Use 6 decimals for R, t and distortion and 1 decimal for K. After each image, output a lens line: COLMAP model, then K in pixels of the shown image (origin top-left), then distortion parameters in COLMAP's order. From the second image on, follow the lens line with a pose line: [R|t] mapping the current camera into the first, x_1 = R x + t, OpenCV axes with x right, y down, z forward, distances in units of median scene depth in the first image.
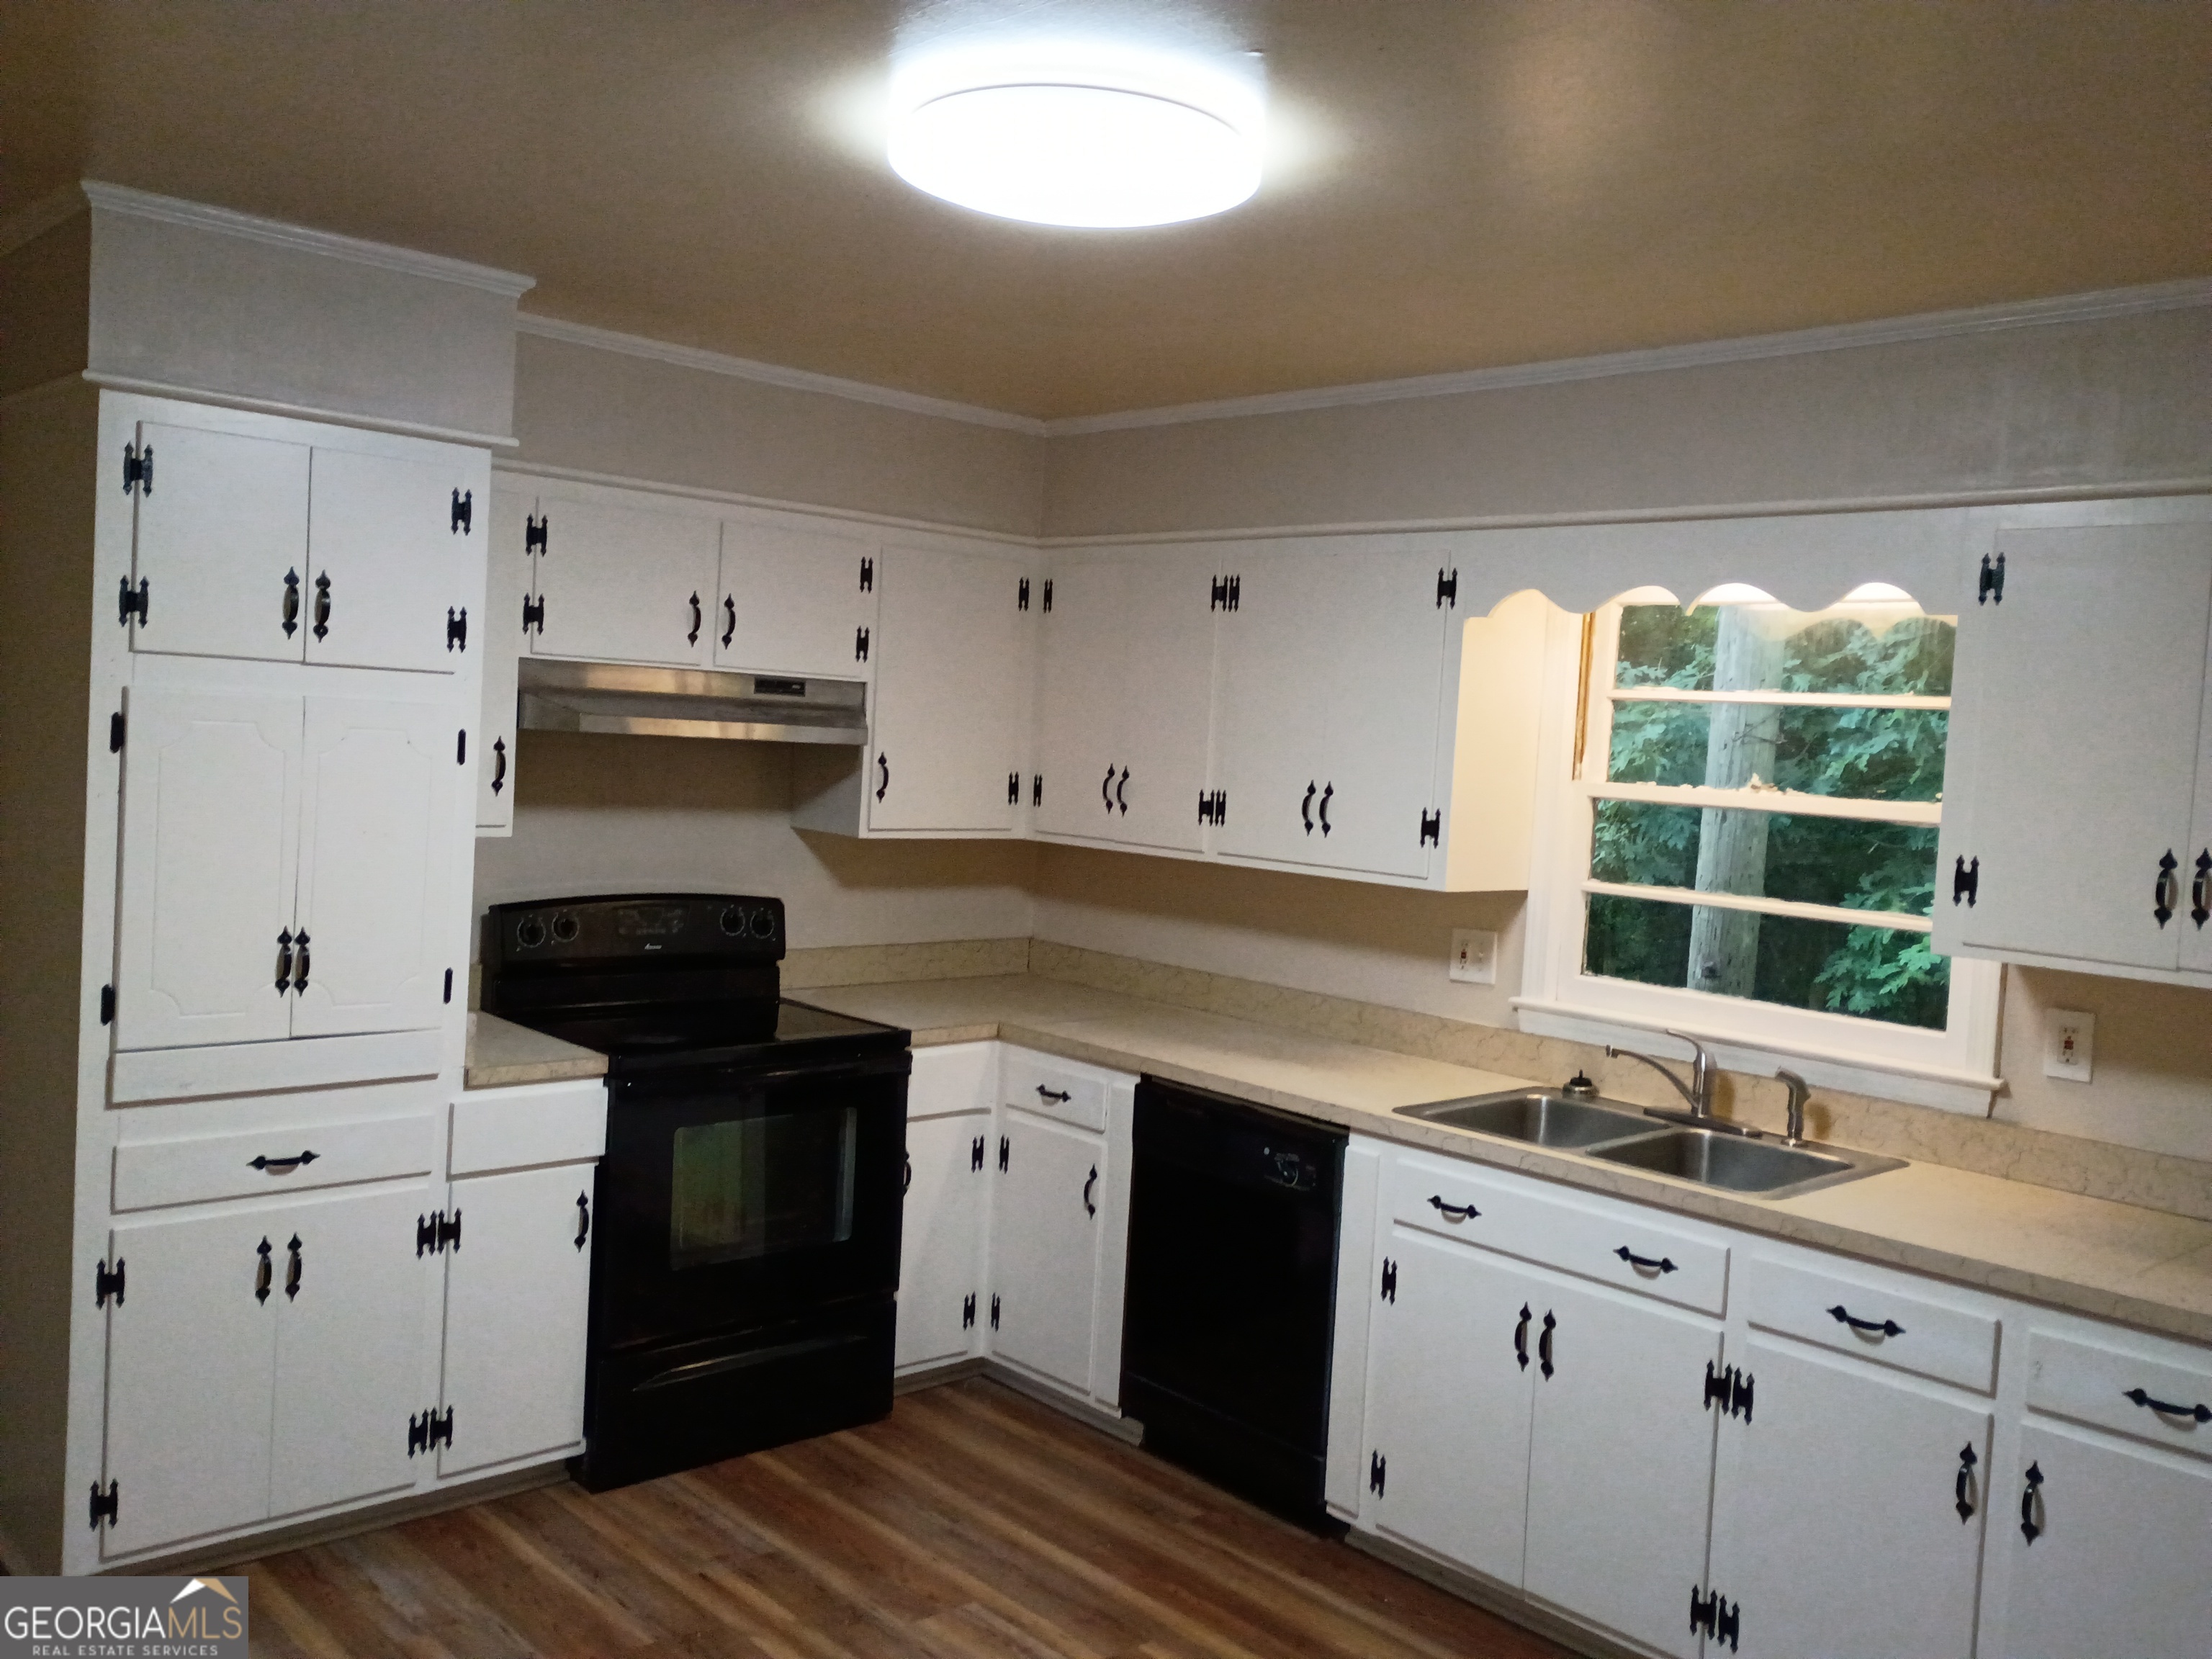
lens RADIAL K [[1898.7, 0, 1097.2], [0, 1898.7, 819.3], [0, 0, 1]] dist [0.061947, -0.066416]
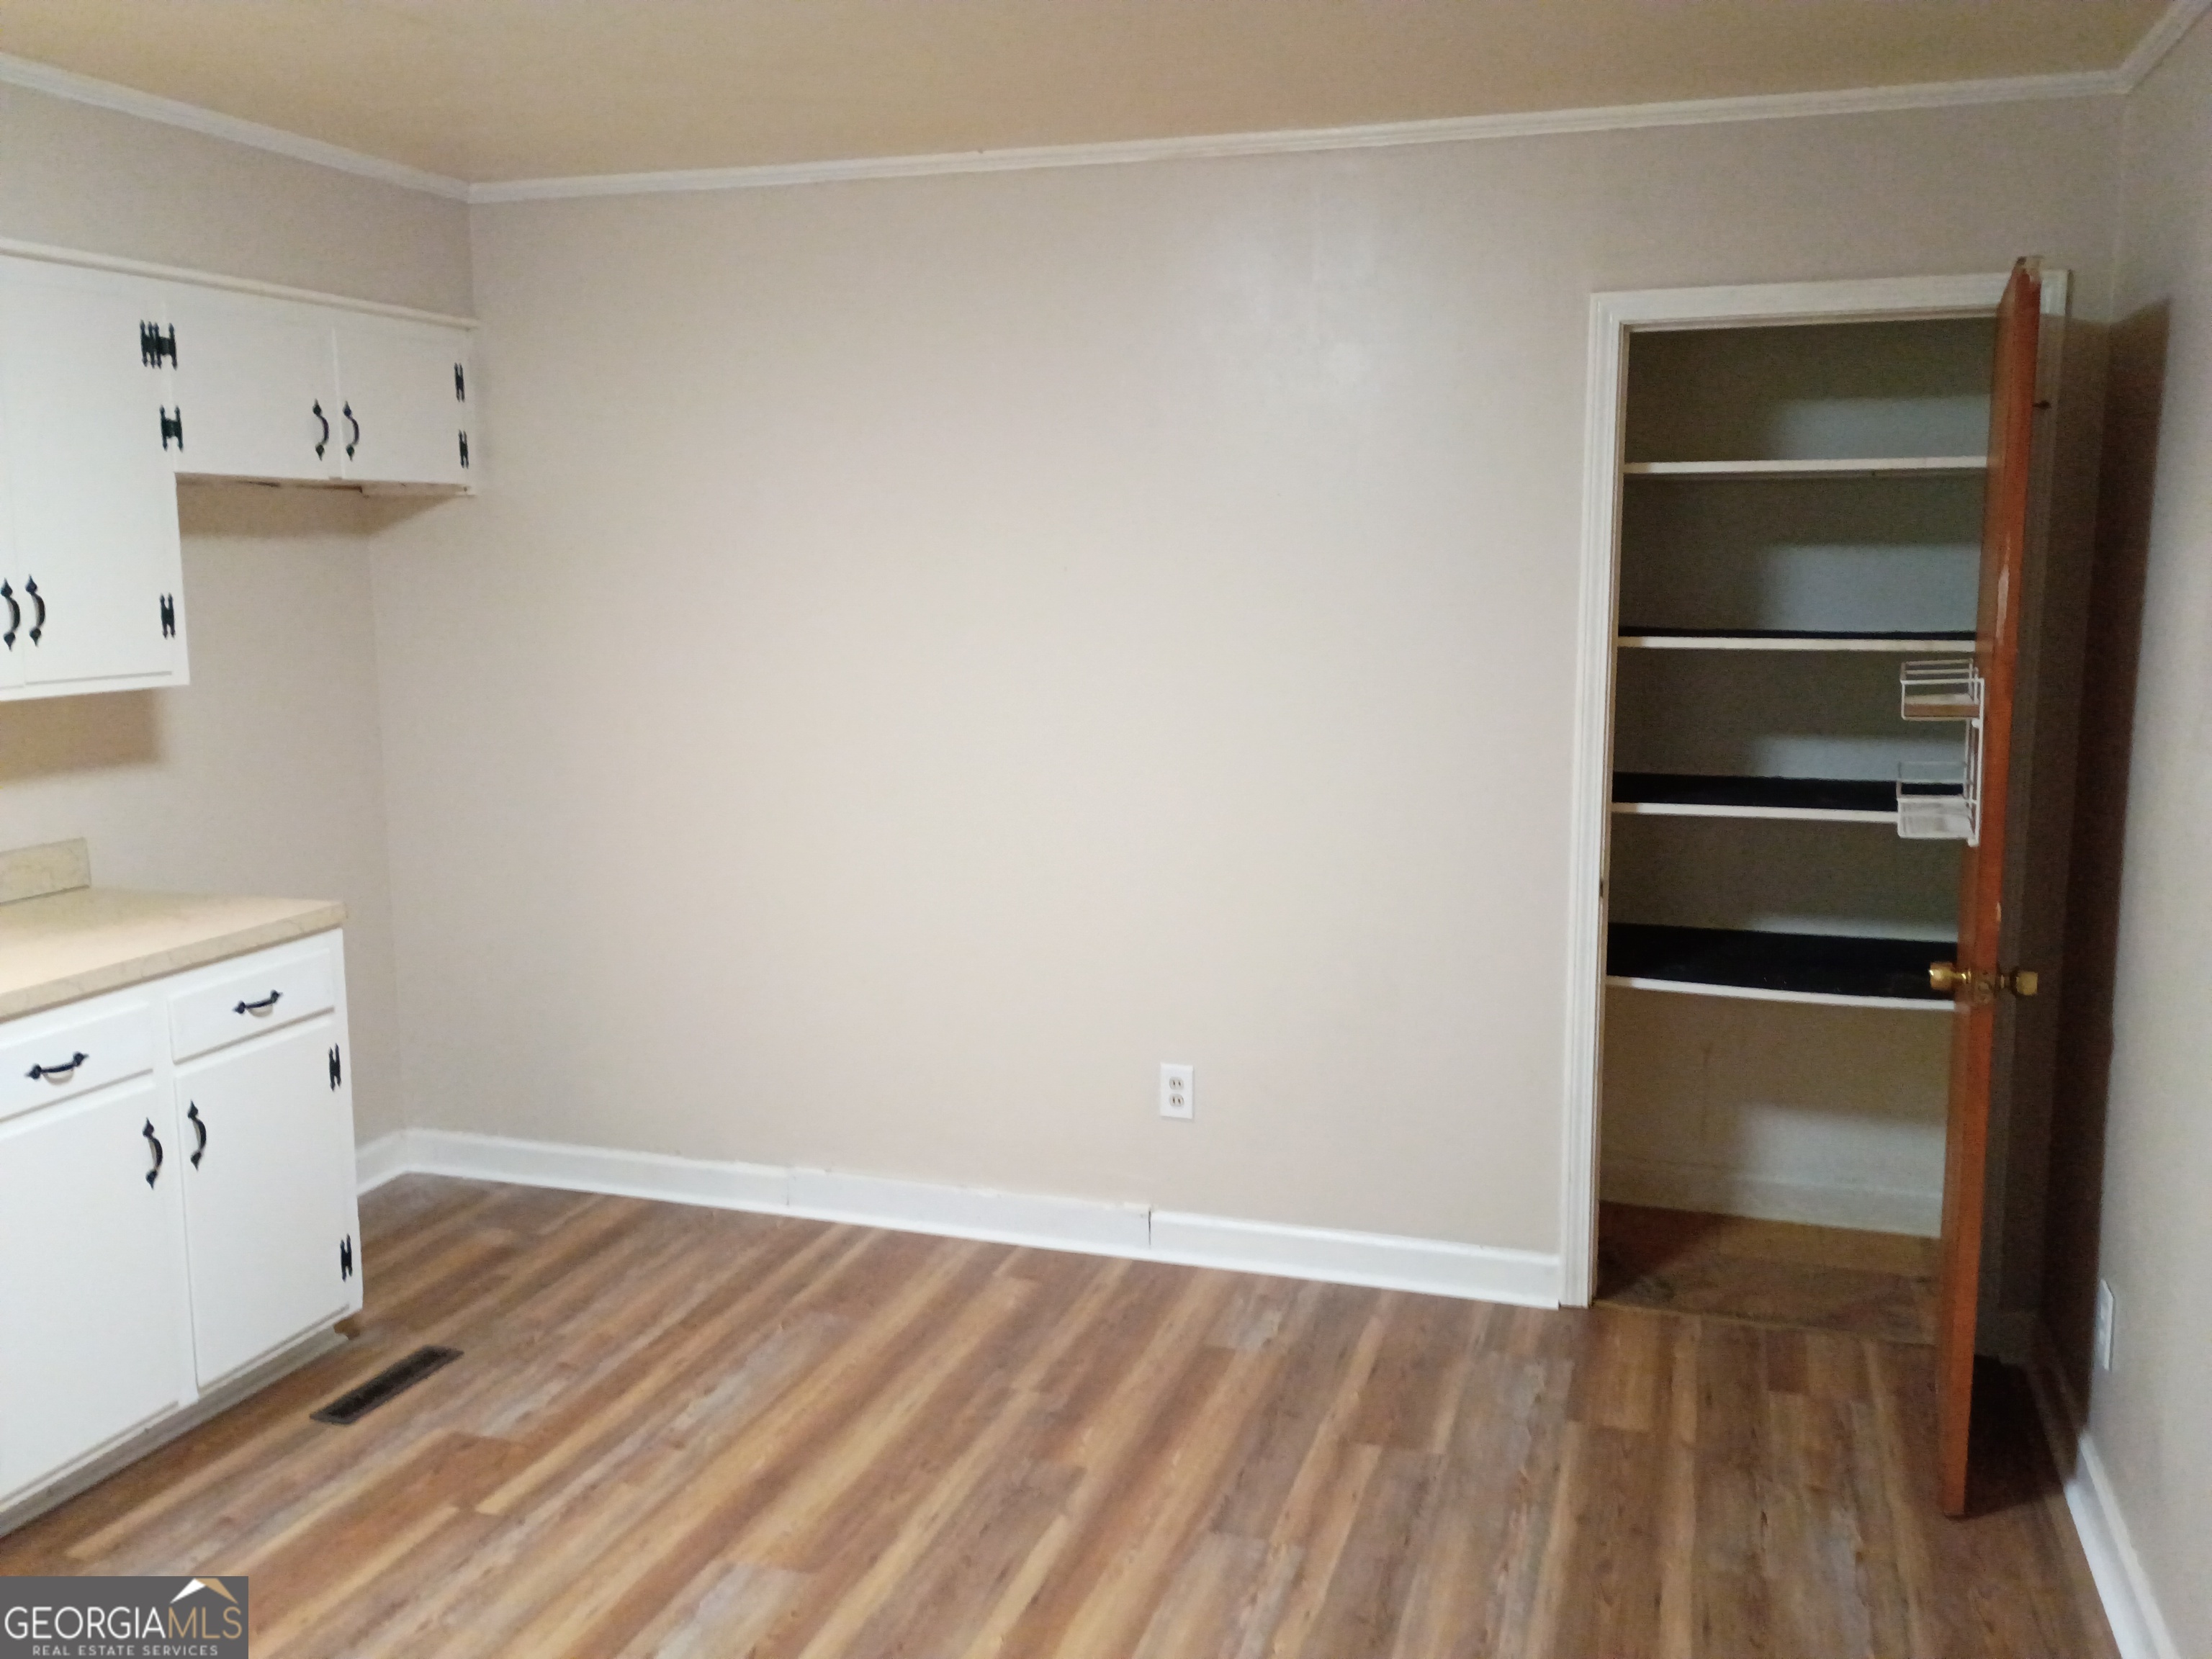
lens RADIAL K [[1898.7, 0, 1104.4], [0, 1898.7, 829.6], [0, 0, 1]] dist [0.061947, -0.066416]
pose [[-0.492126, -0.184221, 0.850808, -0.552719], [0.017749, 0.975025, 0.221384, -0.059177], [-0.870343, 0.124050, -0.476566, 0.758297]]
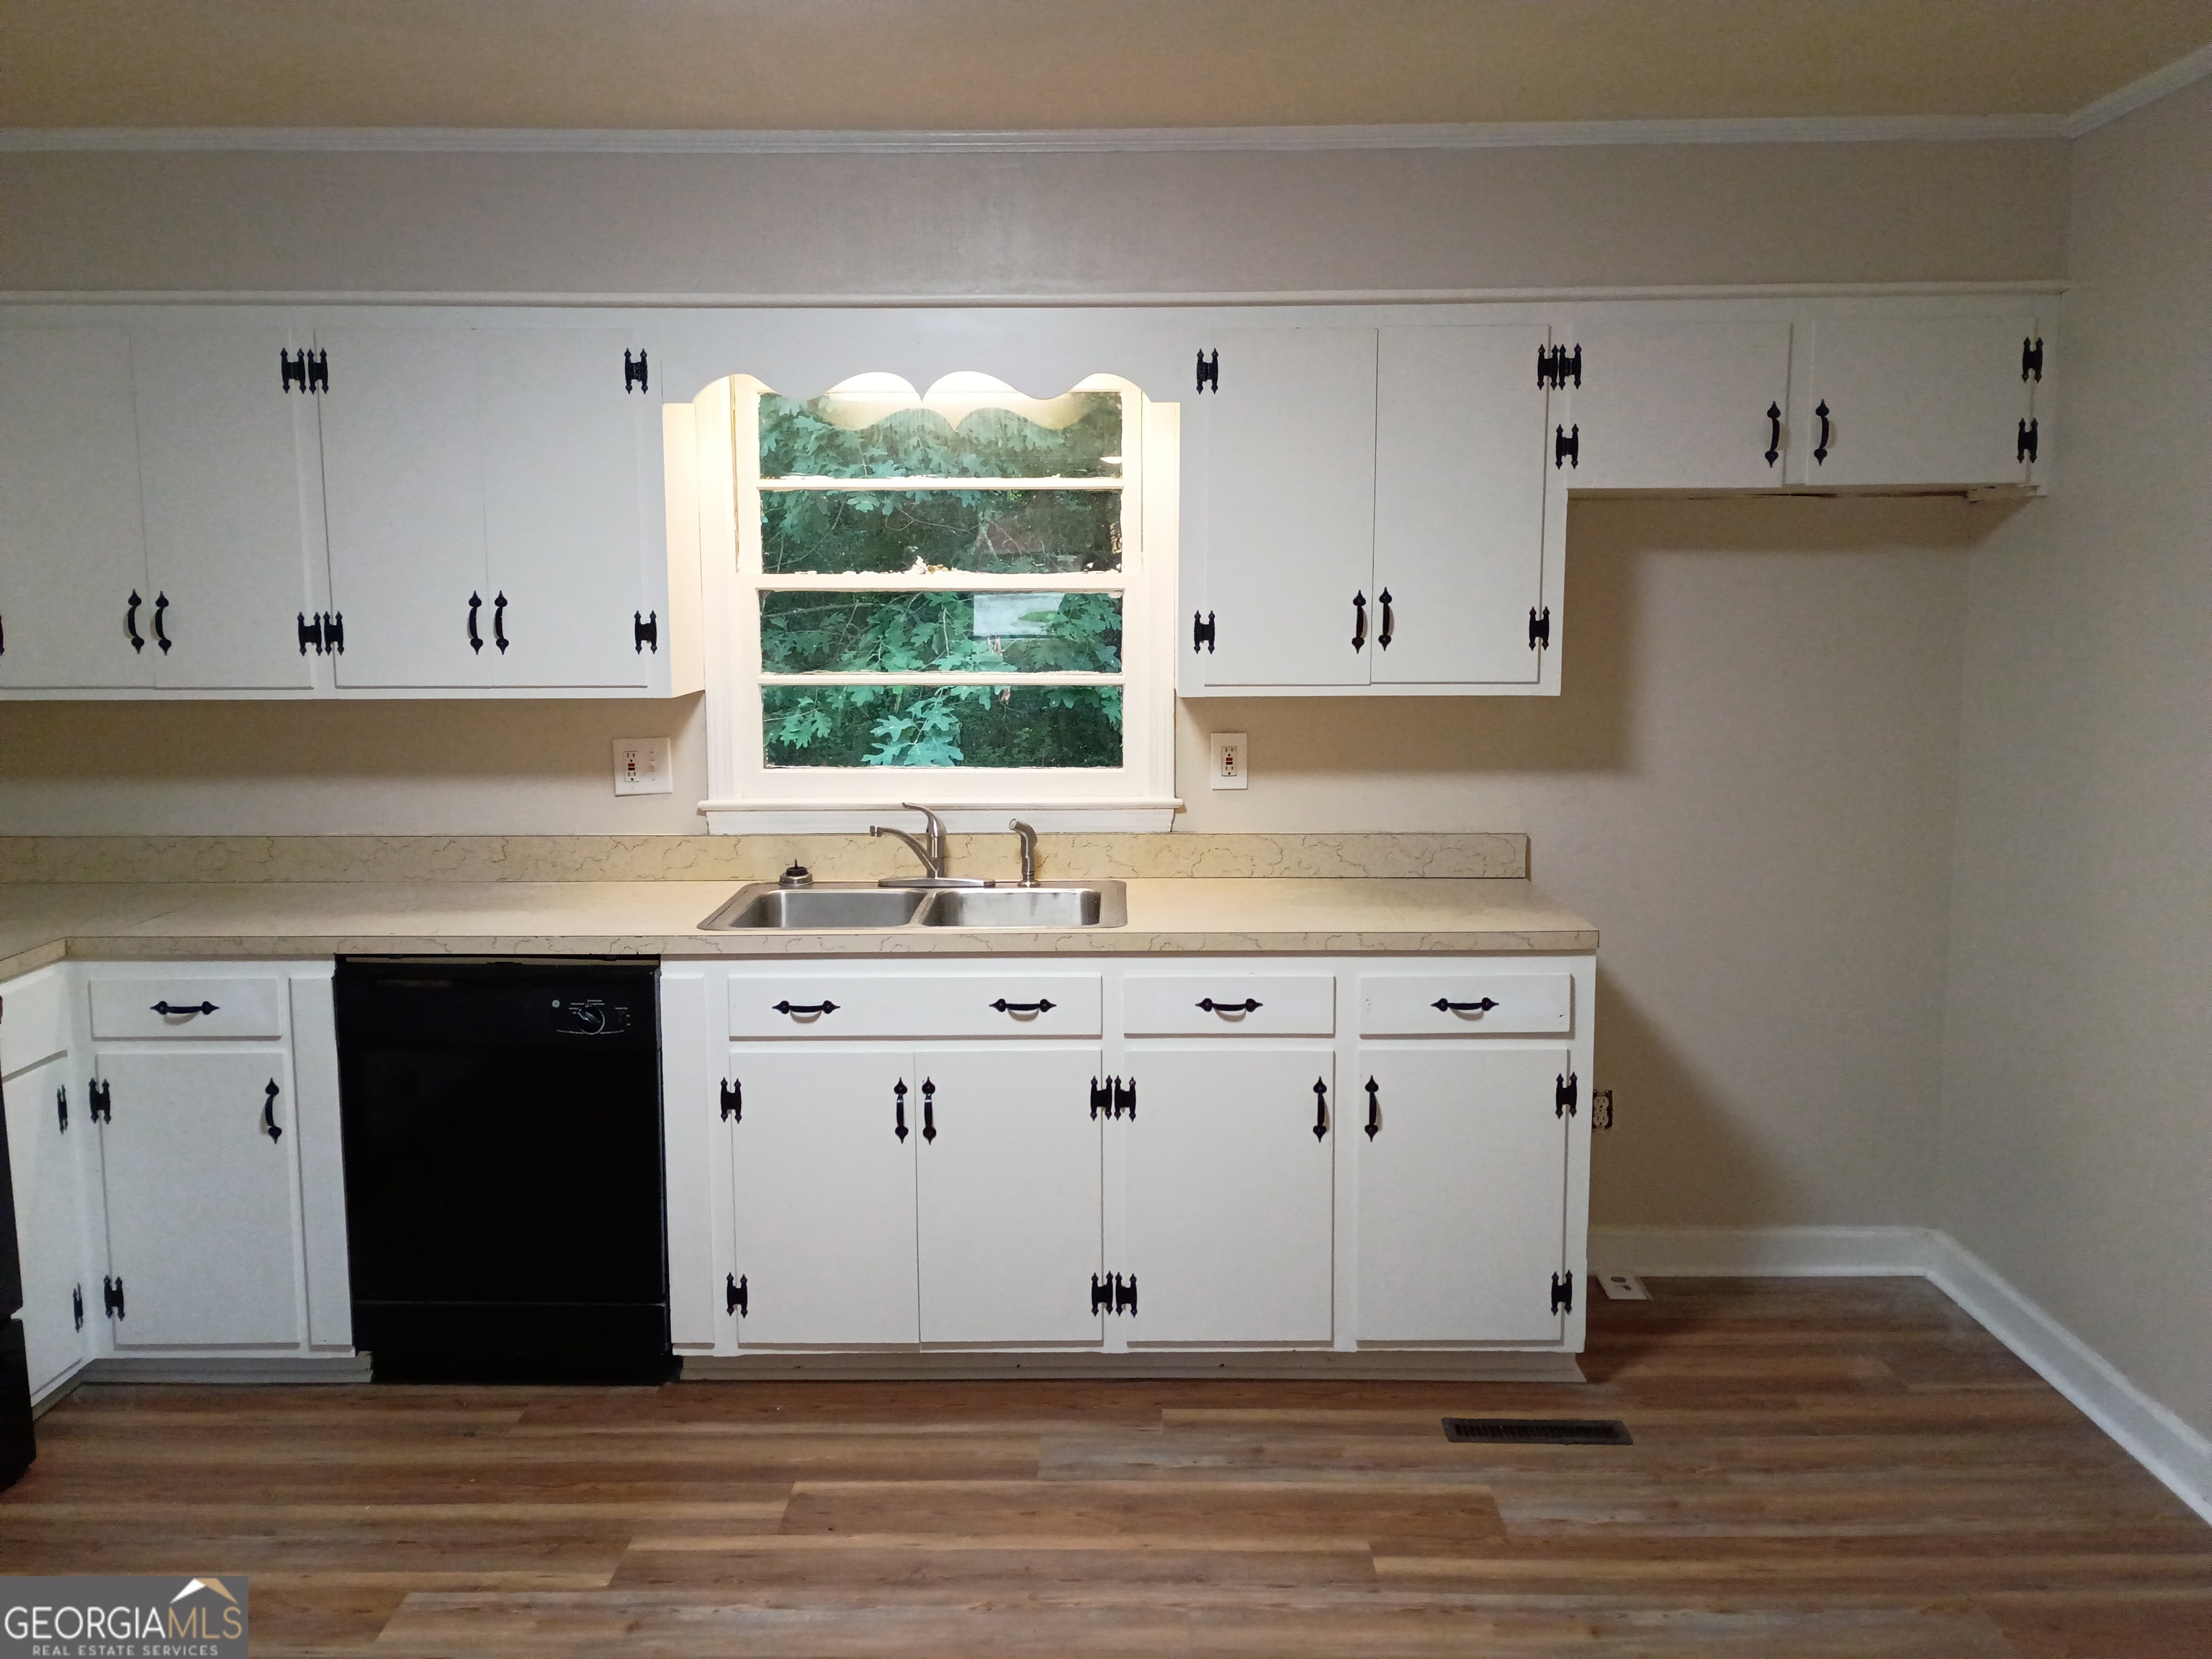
lens RADIAL K [[1898.7, 0, 1104.6], [0, 1898.7, 823.6], [0, 0, 1]] dist [0.061947, -0.066416]
pose [[0.679847, -0.152334, 0.717358, -0.369642], [0.078672, 0.987693, 0.135182, -0.011714], [-0.729122, -0.035467, 0.683464, 0.195809]]
